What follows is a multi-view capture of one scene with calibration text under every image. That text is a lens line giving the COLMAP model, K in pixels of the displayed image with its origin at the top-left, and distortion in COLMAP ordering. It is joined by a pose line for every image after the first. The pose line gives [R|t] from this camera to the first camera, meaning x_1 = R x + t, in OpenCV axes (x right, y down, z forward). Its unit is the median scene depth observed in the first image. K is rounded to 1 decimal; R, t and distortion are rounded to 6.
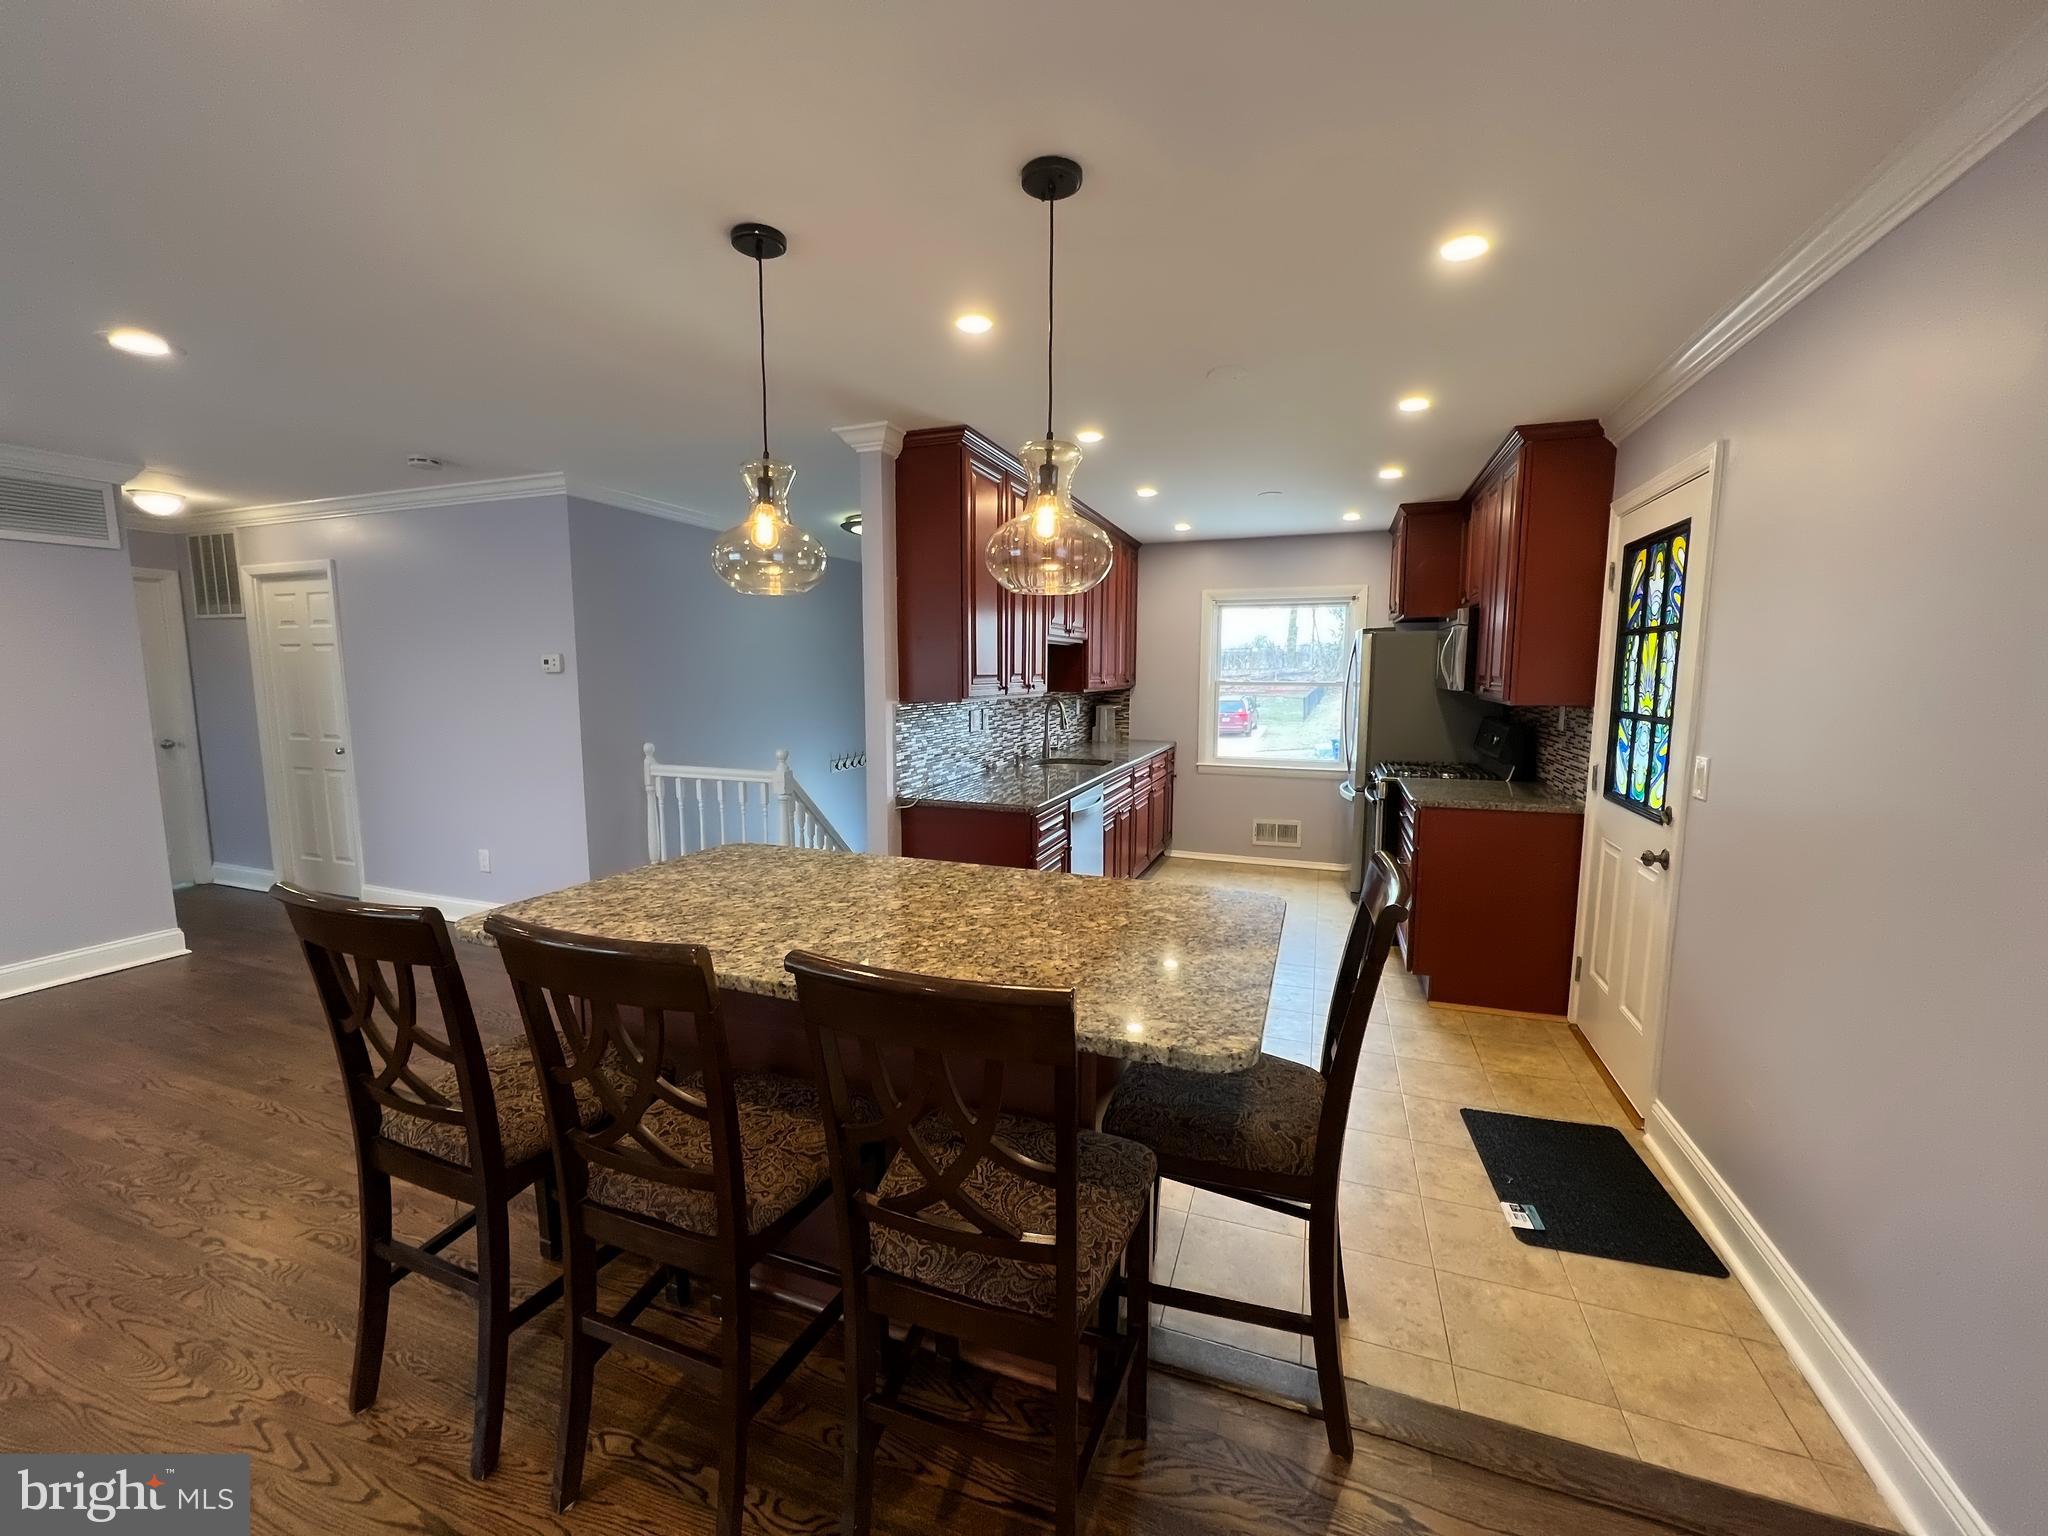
lens RADIAL K [[815.2, 0, 1016.6], [0, 815.2, 765.3], [0, 0, 1]] dist [-0.000790, 0.000439]
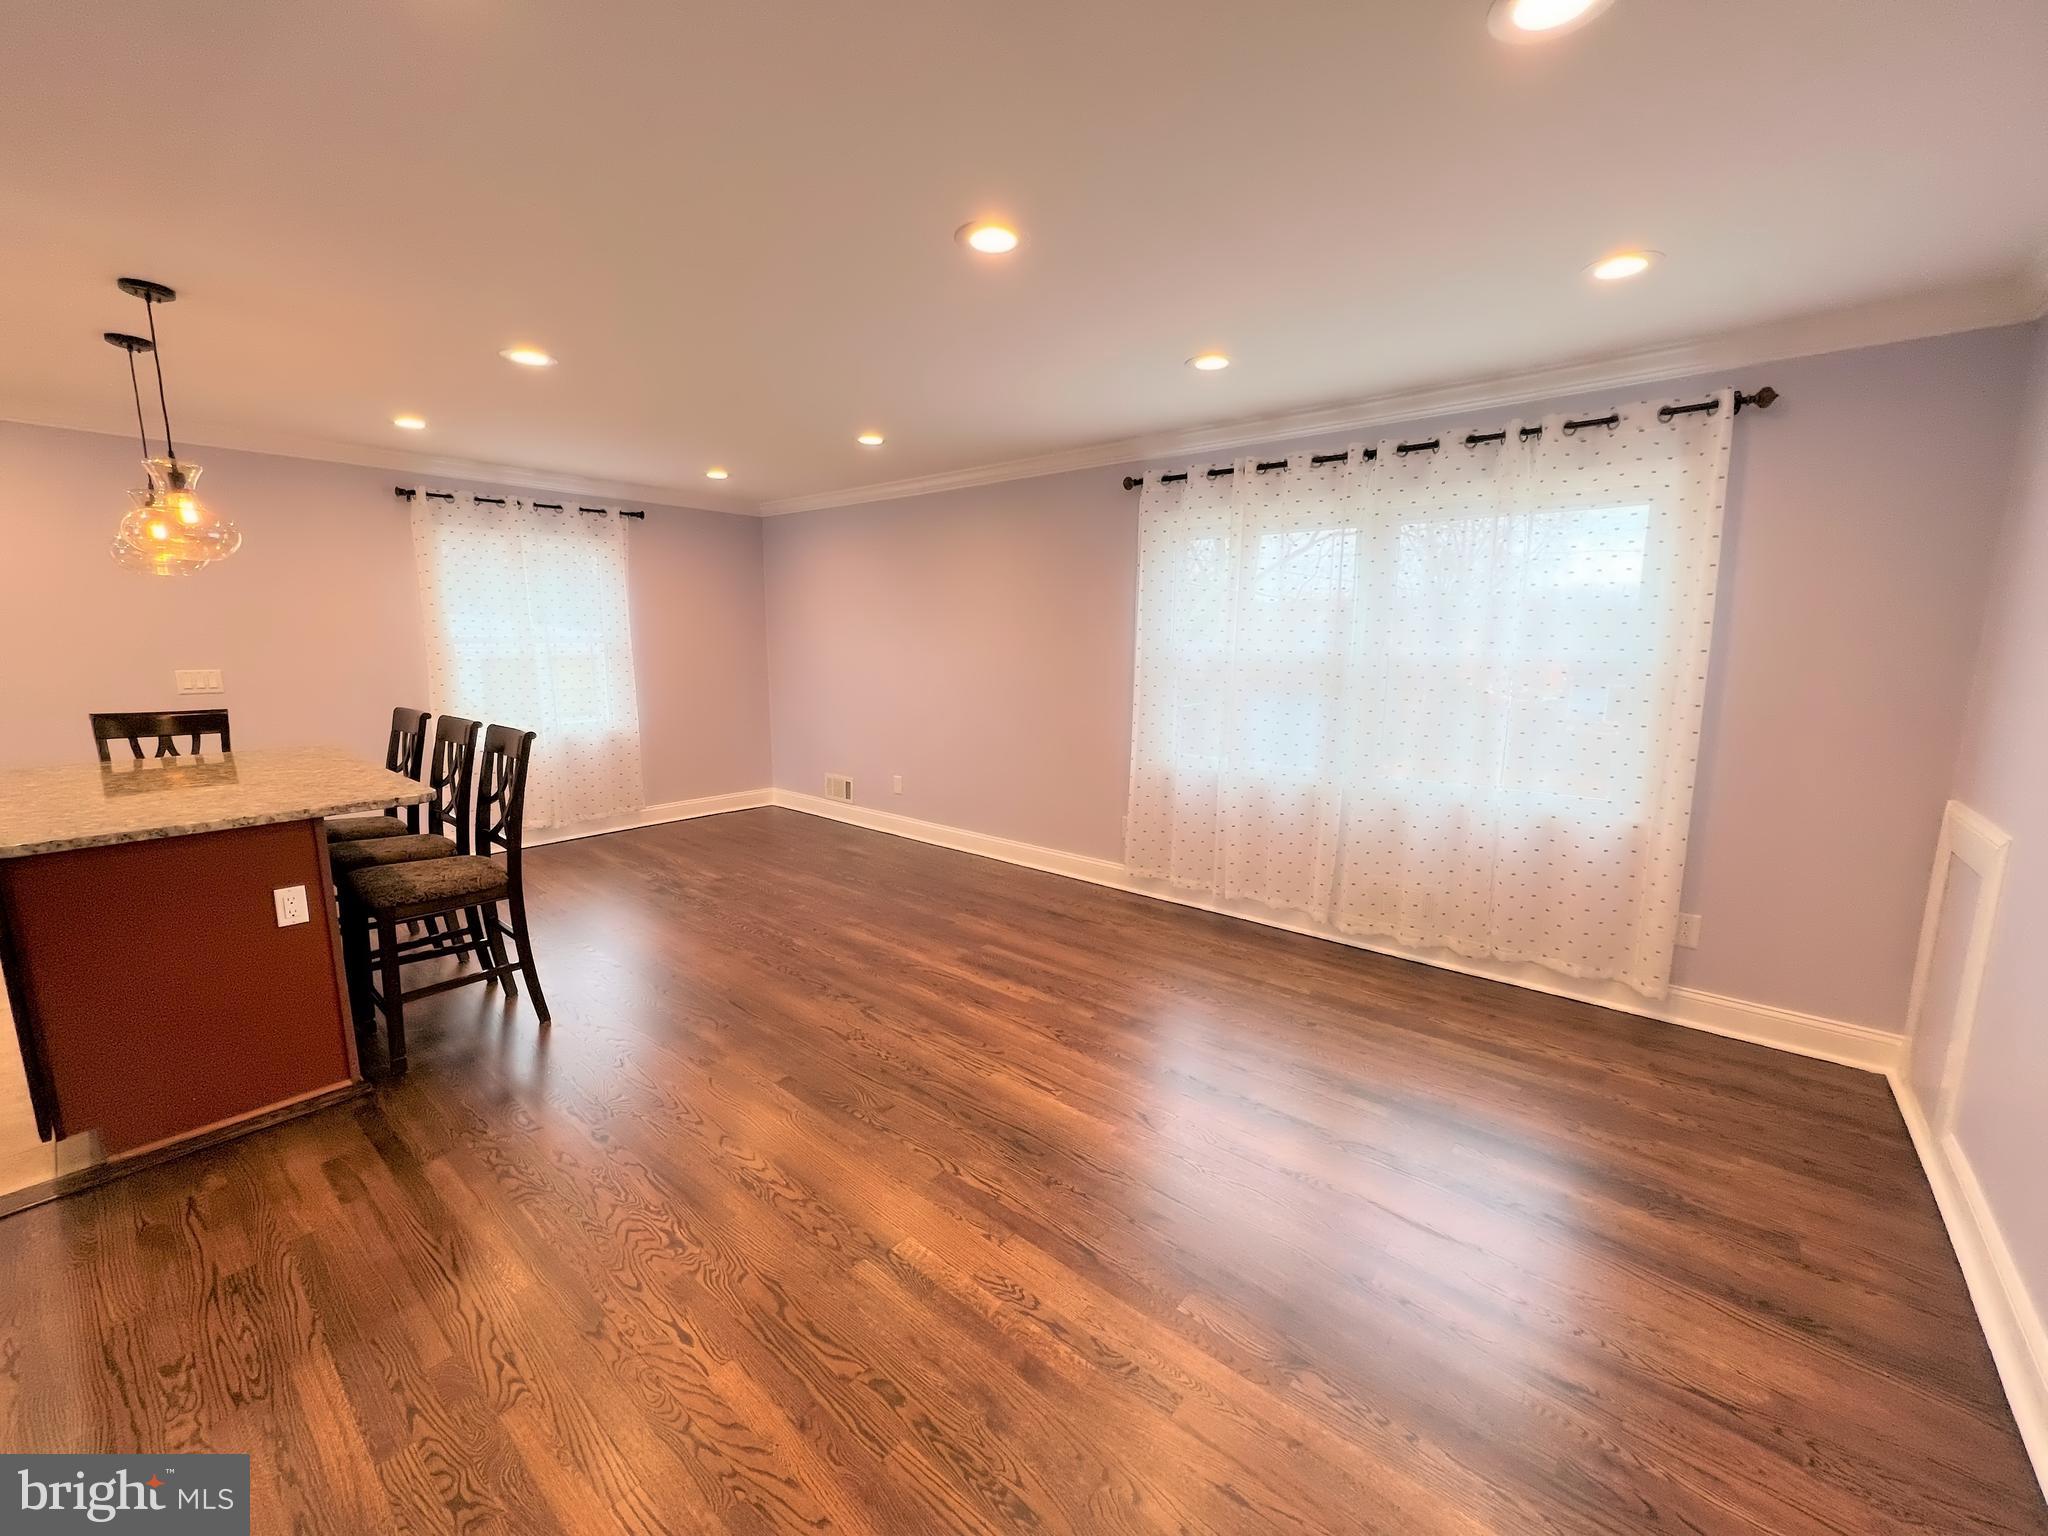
lens RADIAL K [[815.2, 0, 1016.6], [0, 815.2, 765.3], [0, 0, 1]] dist [-0.000790, 0.000439]
pose [[-0.940981, -0.061751, 0.332778, -1.041454], [0.031699, 0.962815, 0.268296, -0.103319], [-0.336972, 0.263010, -0.904033, 0.941184]]
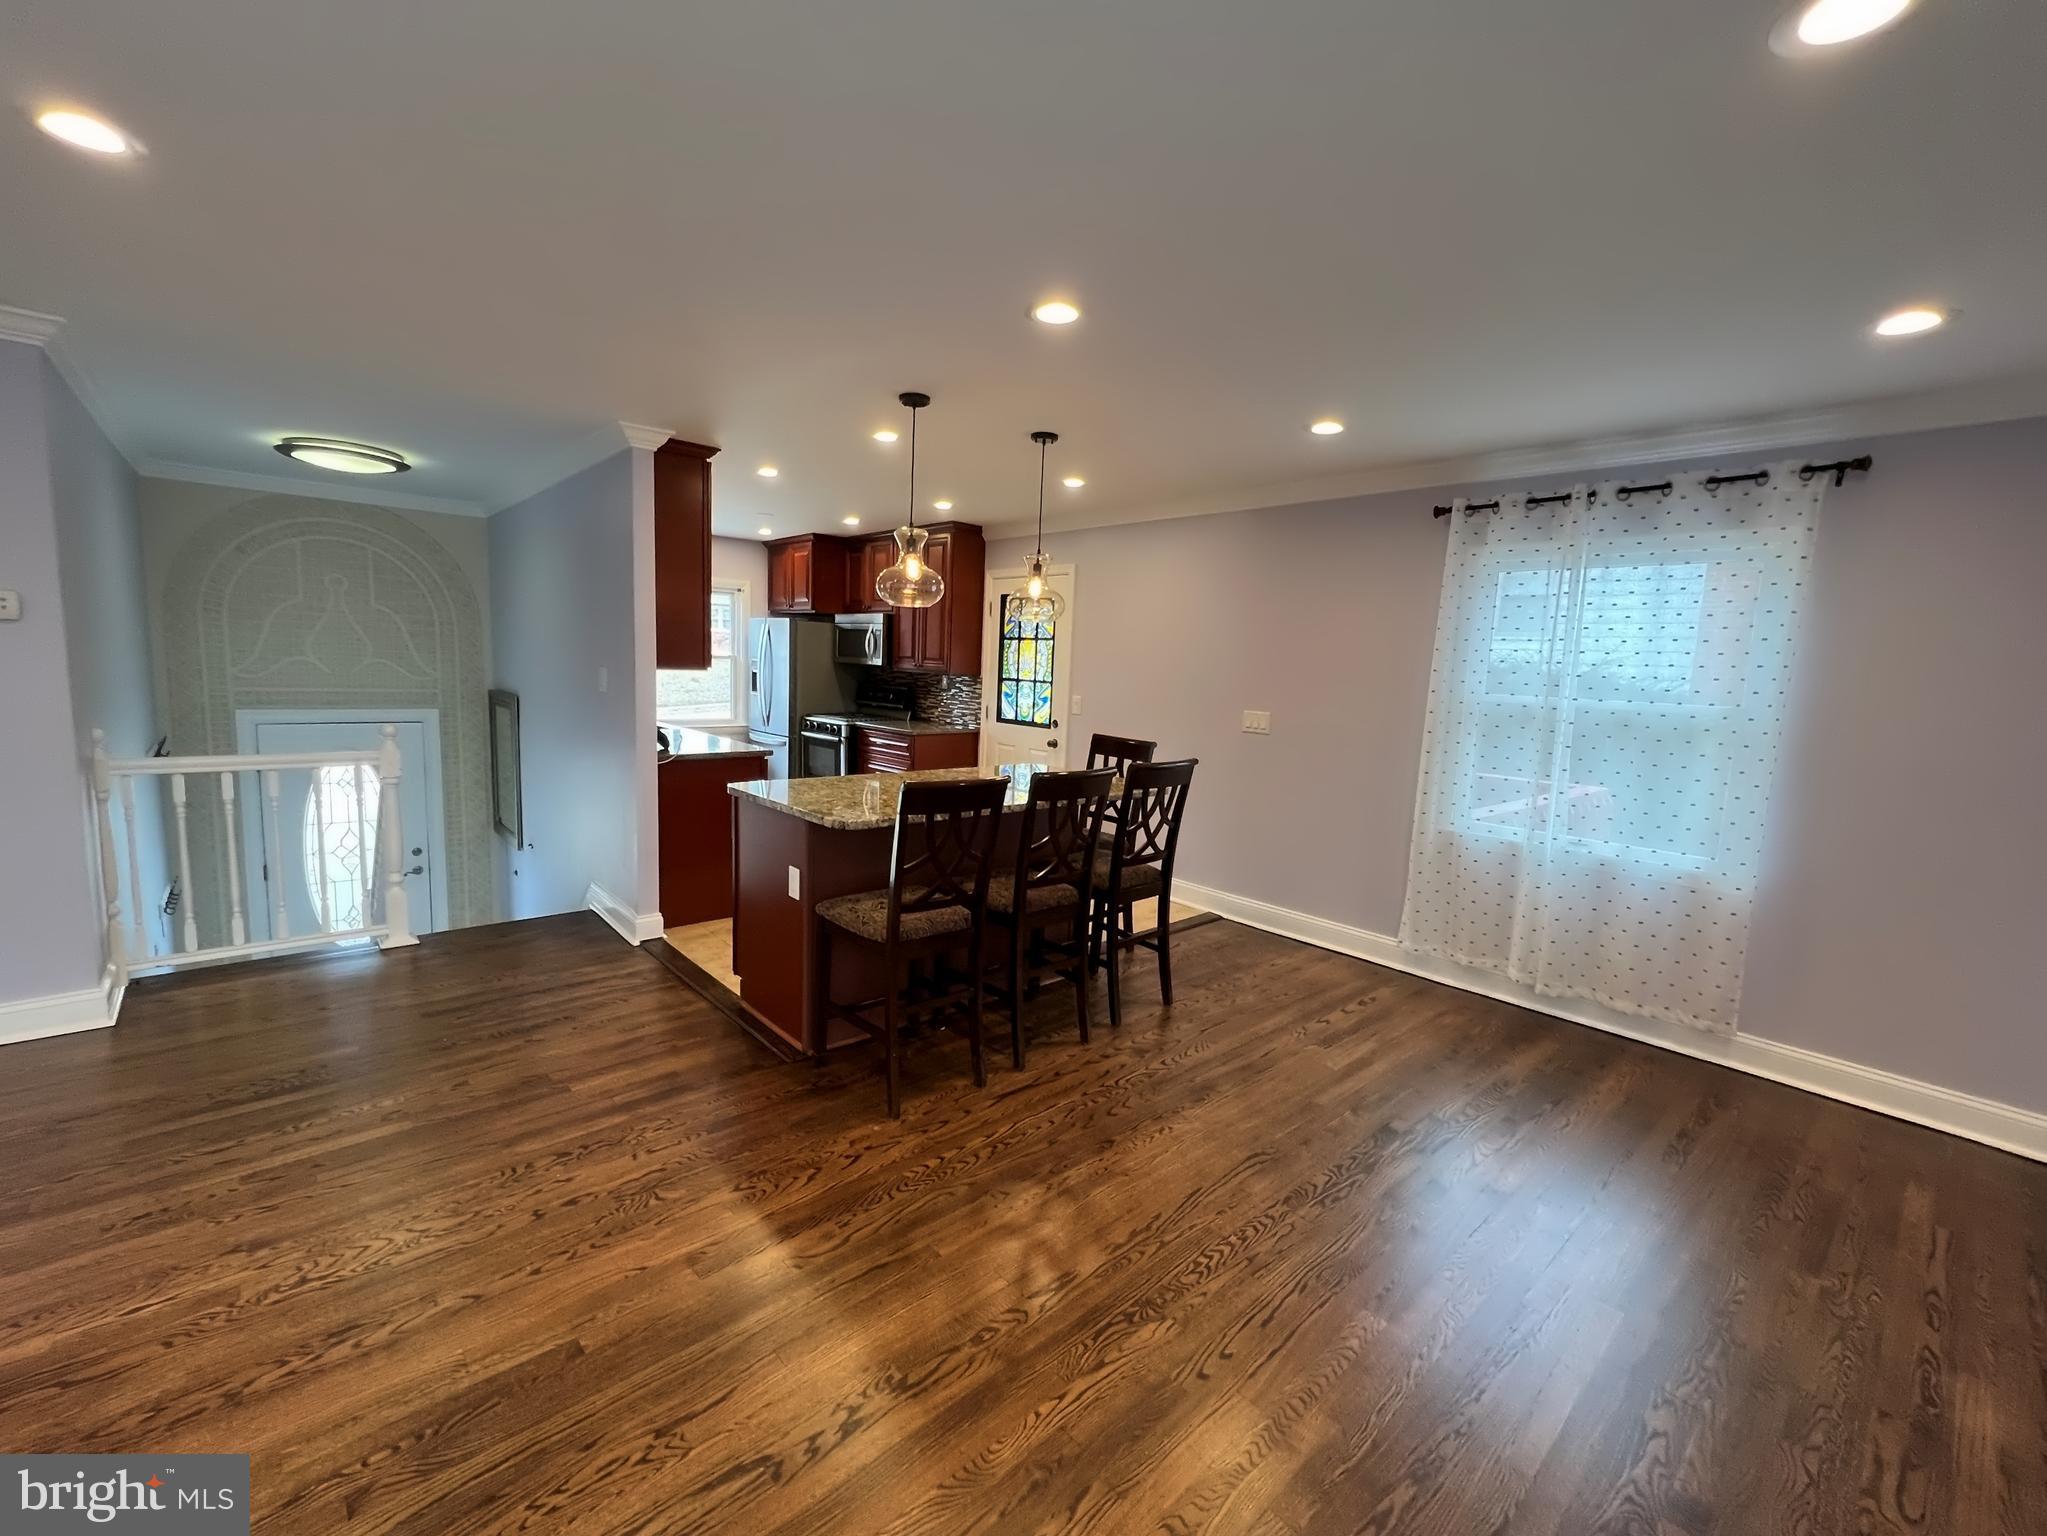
lens RADIAL K [[849.5, 0, 1014.6], [0, 849.5, 766.2], [0, 0, 1]] dist [-0.001184, 0.000239]
pose [[0.463788, -0.093139, 0.881037, -0.905607], [0.063362, 0.995399, 0.071875, 0.001646], [-0.883678, 0.022489, 0.467555, 0.003614]]
